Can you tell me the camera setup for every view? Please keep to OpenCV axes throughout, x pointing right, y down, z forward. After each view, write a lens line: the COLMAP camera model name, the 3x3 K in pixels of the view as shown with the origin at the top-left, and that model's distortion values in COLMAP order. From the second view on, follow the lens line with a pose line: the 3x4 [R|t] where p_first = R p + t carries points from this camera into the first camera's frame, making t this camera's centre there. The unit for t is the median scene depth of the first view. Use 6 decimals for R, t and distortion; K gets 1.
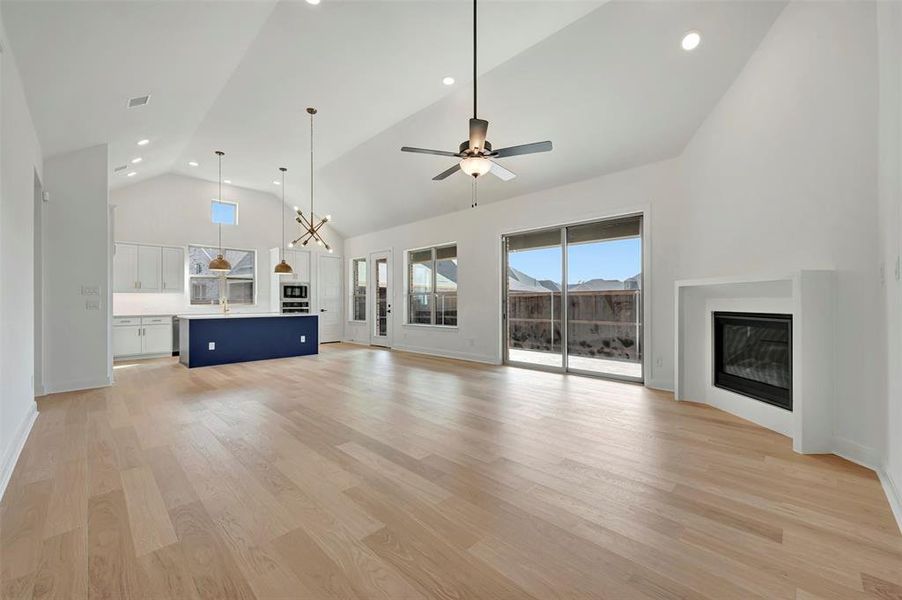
lens RADIAL K [[356.4, 0, 454.9], [0, 356.4, 301.5], [0, 0, 1]] dist [0.000903, -0.000317]
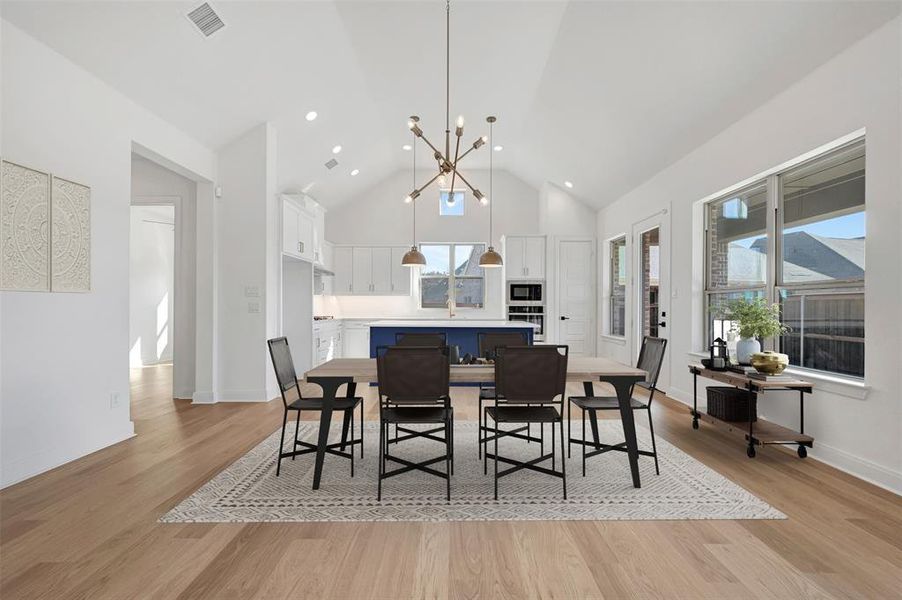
lens RADIAL K [[356.4, 0, 453.9], [0, 356.4, 305.5], [0, 0, 1]] dist [0.000903, -0.000317]
pose [[0.691187, 0.004963, -0.722659, -0.019354], [-0.004838, 0.999986, 0.002240, -0.000507], [0.722660, 0.001948, 0.691201, 0.486454]]
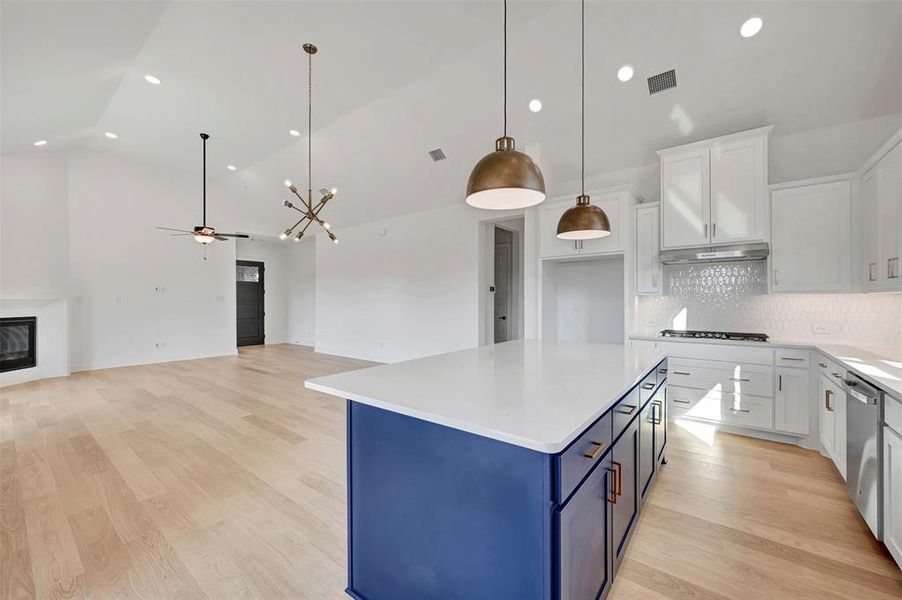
lens RADIAL K [[356.4, 0, 454.8], [0, 356.4, 300.2], [0, 0, 1]] dist [0.000903, -0.000317]
pose [[-0.994083, 0.004557, -0.108527, -0.455791], [0.004517, 0.999990, 0.000615, -0.017633], [0.108529, 0.000121, -0.994093, 1.301082]]
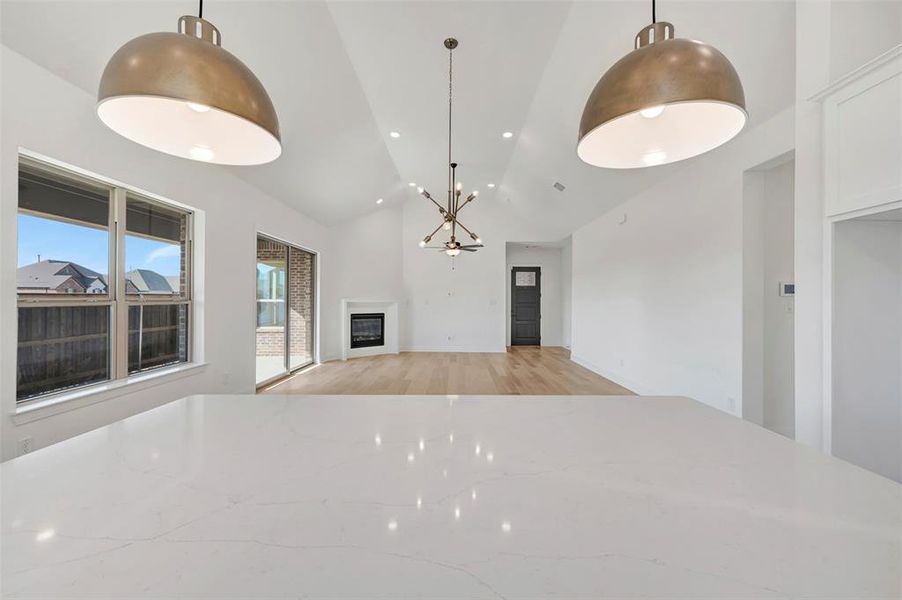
lens RADIAL K [[356.4, 0, 453.4], [0, 356.4, 298.2], [0, 0, 1]] dist [0.000903, -0.000317]
pose [[-0.693953, 0.004333, 0.720008, -0.669193], [-0.003835, 0.999945, -0.009714, -0.025801], [-0.720010, -0.009502, -0.693898, 1.093420]]
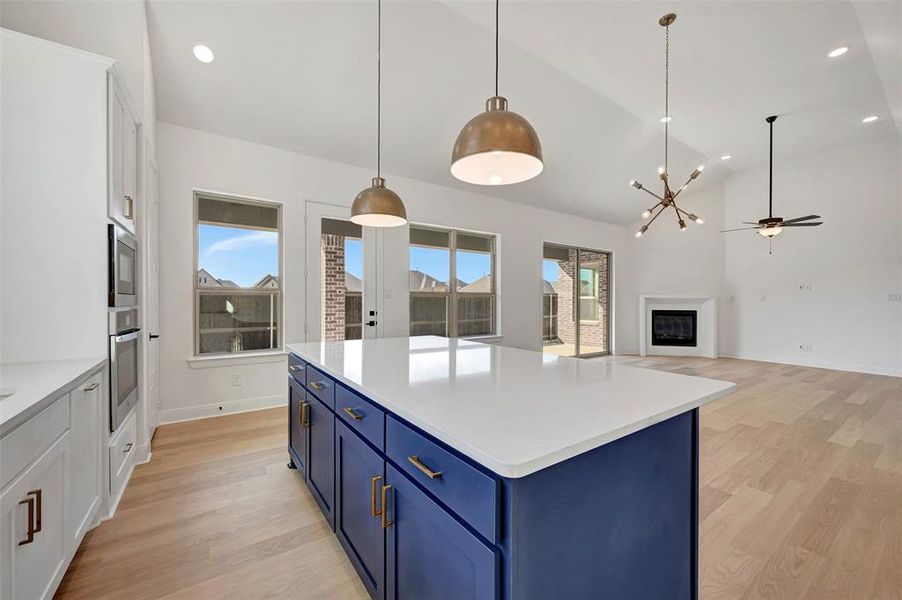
lens RADIAL K [[356.4, 0, 455.6], [0, 356.4, 299.1], [0, 0, 1]] dist [0.000903, -0.000317]
pose [[0.184790, 0.006924, 0.982754, -0.832679], [-0.007459, 0.999956, -0.005643, -0.008483], [-0.982750, -0.006288, 0.184833, 0.936430]]
